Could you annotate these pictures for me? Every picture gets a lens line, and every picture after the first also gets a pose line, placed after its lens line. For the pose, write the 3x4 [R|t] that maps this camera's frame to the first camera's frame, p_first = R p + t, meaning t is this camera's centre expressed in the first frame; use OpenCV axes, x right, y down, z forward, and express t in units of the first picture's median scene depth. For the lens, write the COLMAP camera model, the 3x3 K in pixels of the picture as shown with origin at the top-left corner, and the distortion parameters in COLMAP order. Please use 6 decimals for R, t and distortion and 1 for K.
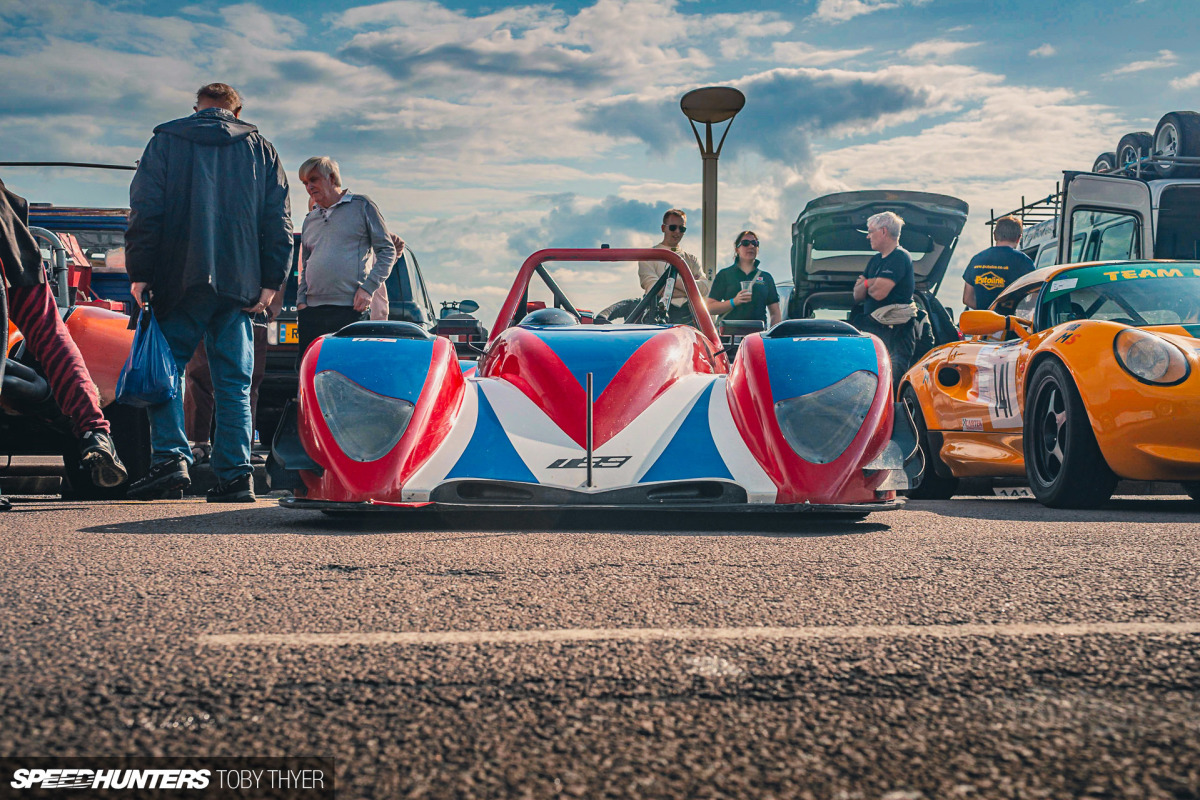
lens RADIAL K [[1724.4, 0, 600.3], [0, 1724.4, 399.8], [0, 0, 1]] dist [0.020176, 0.000000]
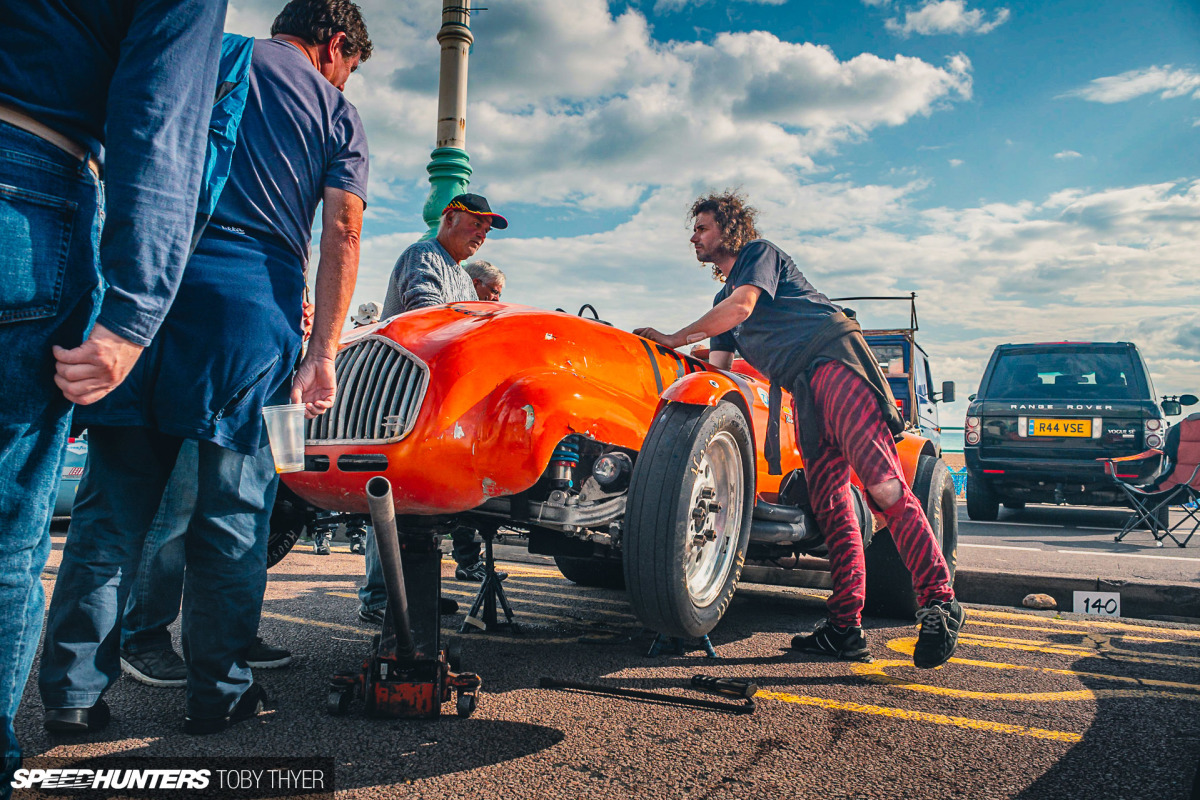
lens RADIAL K [[960.6, 0, 600.6], [0, 960.6, 398.6], [0, 0, 1]] dist [-0.002730, -0.000263]
pose [[0.835732, 0.004170, -0.549122, -0.062131], [-0.027878, 0.999004, -0.034843, -0.024584], [0.548430, 0.044428, 0.835016, 0.253296]]
